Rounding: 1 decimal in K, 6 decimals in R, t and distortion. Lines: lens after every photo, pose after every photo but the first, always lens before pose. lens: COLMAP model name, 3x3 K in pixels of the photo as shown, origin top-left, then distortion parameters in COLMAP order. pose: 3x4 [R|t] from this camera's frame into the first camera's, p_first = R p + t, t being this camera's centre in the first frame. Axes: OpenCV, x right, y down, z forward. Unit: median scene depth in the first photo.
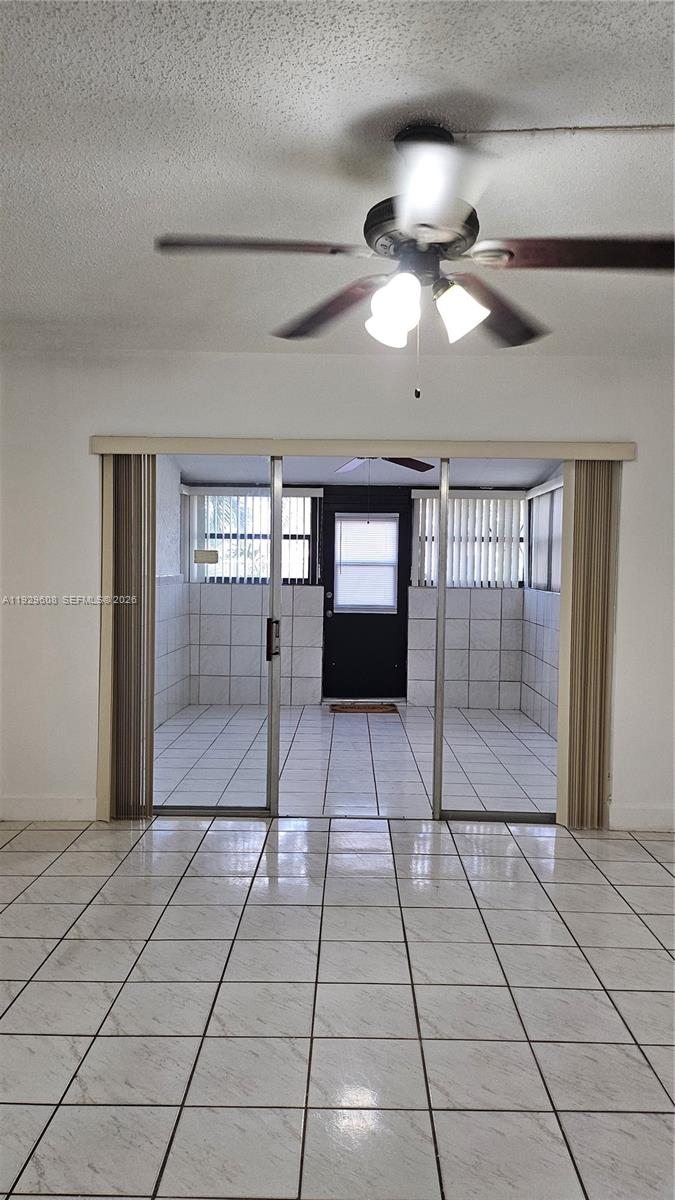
lens RADIAL K [[838.8, 0, 341.7], [0, 838.8, 600.6], [0, 0, 1]] dist [0.076588, -0.092830]
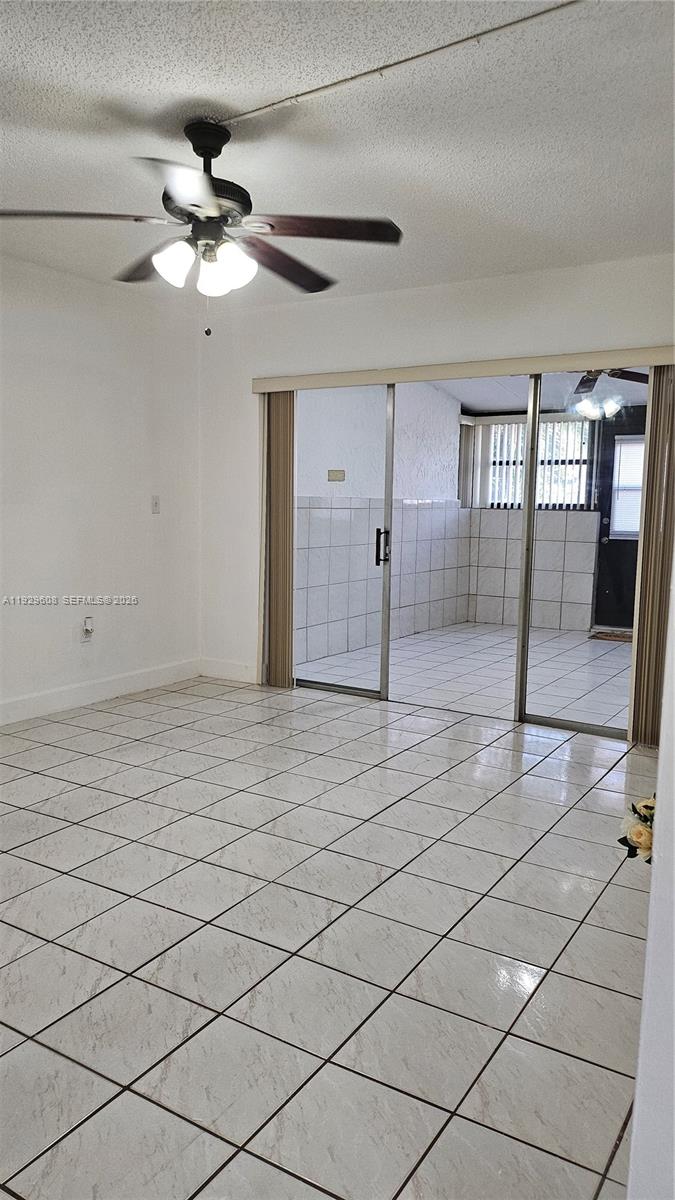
lens RADIAL K [[835.6, 0, 339.6], [0, 835.6, 610.4], [0, 0, 1]] dist [0.065878, -0.085964]
pose [[0.852068, 0.067155, -0.519105, 0.257856], [-0.022776, 0.995553, 0.091406, 0.015681], [0.522935, -0.066061, 0.849809, -0.005429]]
